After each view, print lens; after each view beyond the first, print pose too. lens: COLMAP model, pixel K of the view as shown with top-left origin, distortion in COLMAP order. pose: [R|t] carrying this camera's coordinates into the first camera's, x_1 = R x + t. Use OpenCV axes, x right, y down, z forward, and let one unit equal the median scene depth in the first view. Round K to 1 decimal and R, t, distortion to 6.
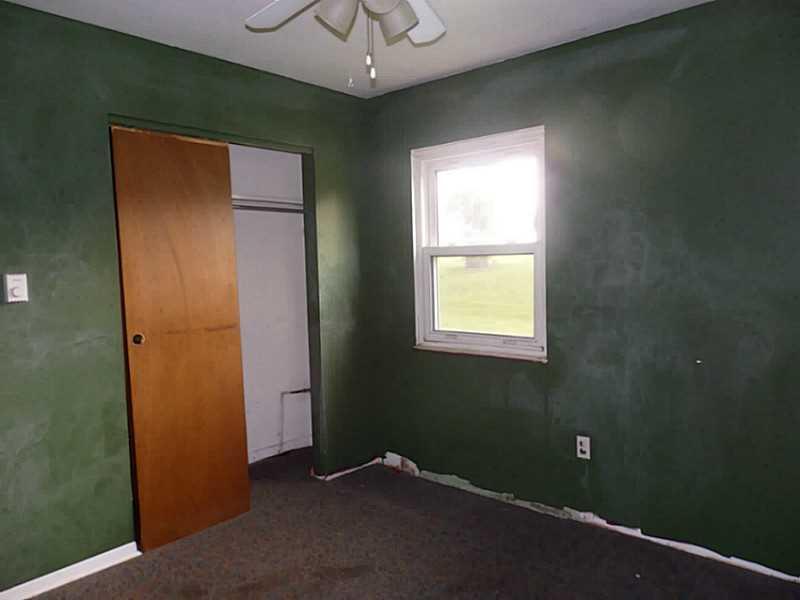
lens RADIAL K [[588.1, 0, 400.0], [0, 588.1, 300.0], [0, 0, 1]] dist [-0.001314, -0.000814]
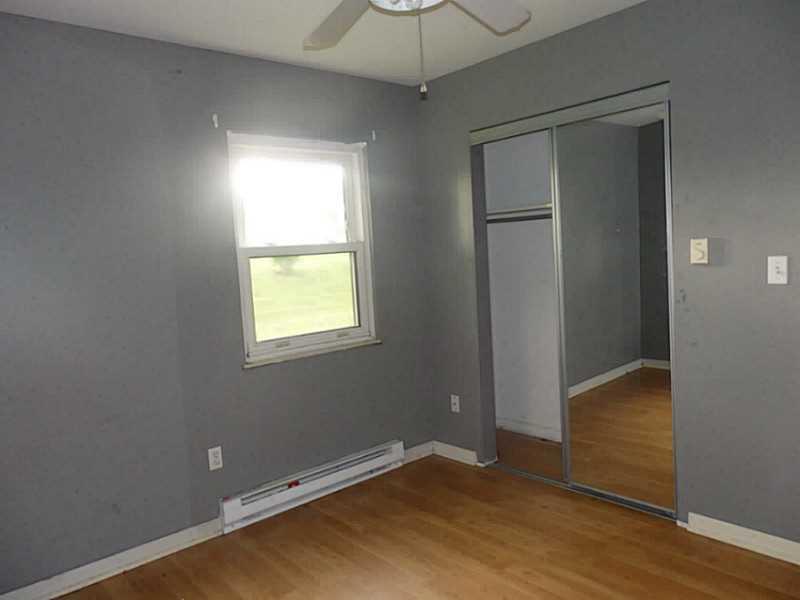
lens RADIAL K [[588.1, 0, 400.0], [0, 588.1, 300.0], [0, 0, 1]] dist [-0.001314, -0.000814]
pose [[0.126082, -0.064082, 0.989948, -0.853173], [0.124704, 0.991019, 0.048269, -0.029286], [-0.984151, 0.117365, 0.132941, 0.743866]]
